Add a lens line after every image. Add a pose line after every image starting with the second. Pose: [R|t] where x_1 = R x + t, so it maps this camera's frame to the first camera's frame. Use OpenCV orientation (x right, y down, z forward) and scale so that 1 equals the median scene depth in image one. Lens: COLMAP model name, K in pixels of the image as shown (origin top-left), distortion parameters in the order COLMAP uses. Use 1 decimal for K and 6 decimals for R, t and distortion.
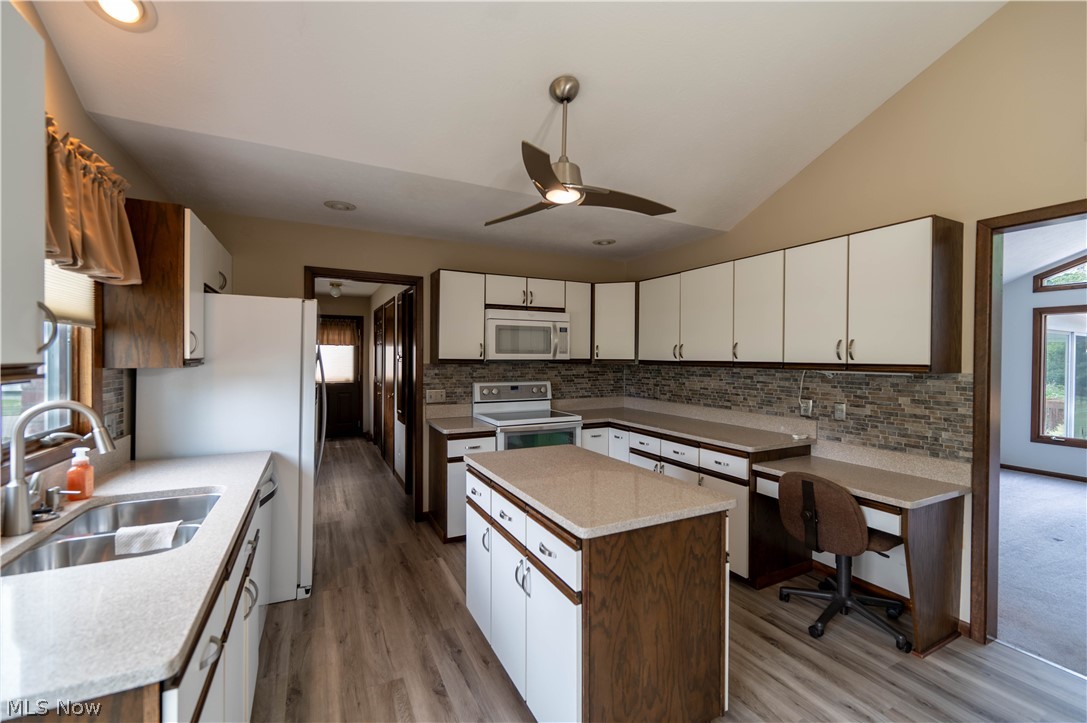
lens RADIAL K [[453.5, 0, 545.6], [0, 453.5, 360.6], [0, 0, 1]] dist [0.003322, -0.000329]
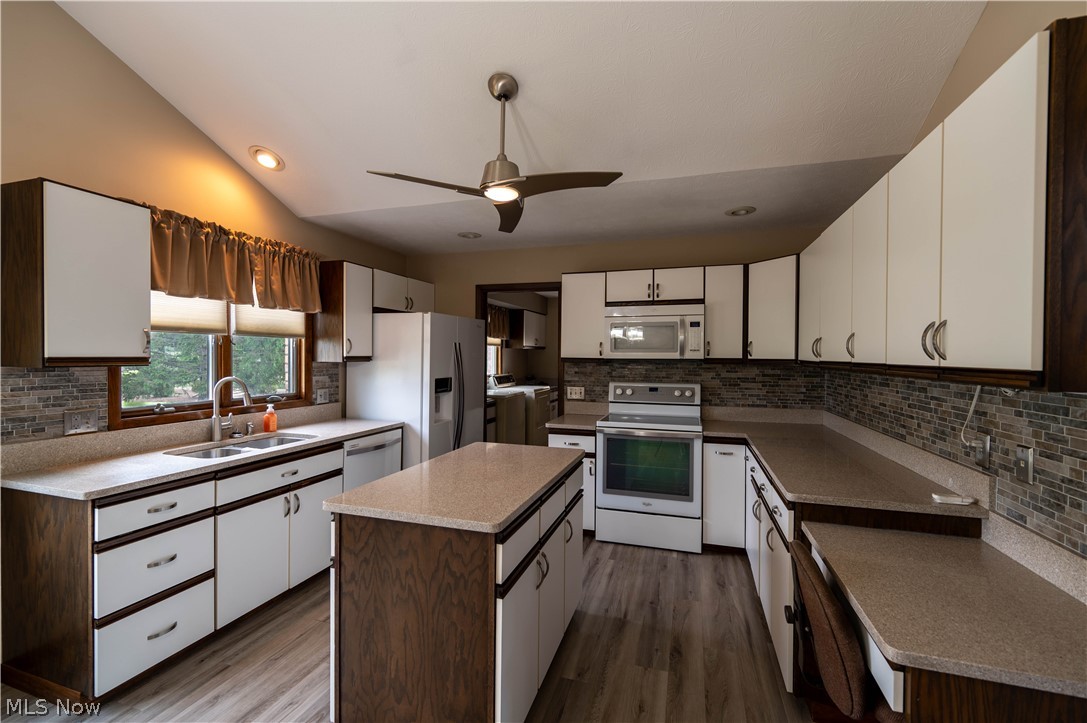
lens RADIAL K [[453.5, 0, 544.9], [0, 453.5, 360.7], [0, 0, 1]] dist [0.003322, -0.000329]
pose [[0.712193, 0.006786, -0.701951, 0.570093], [-0.007341, 0.999971, 0.002218, 0.001497], [0.701945, 0.003573, 0.712222, 0.249430]]
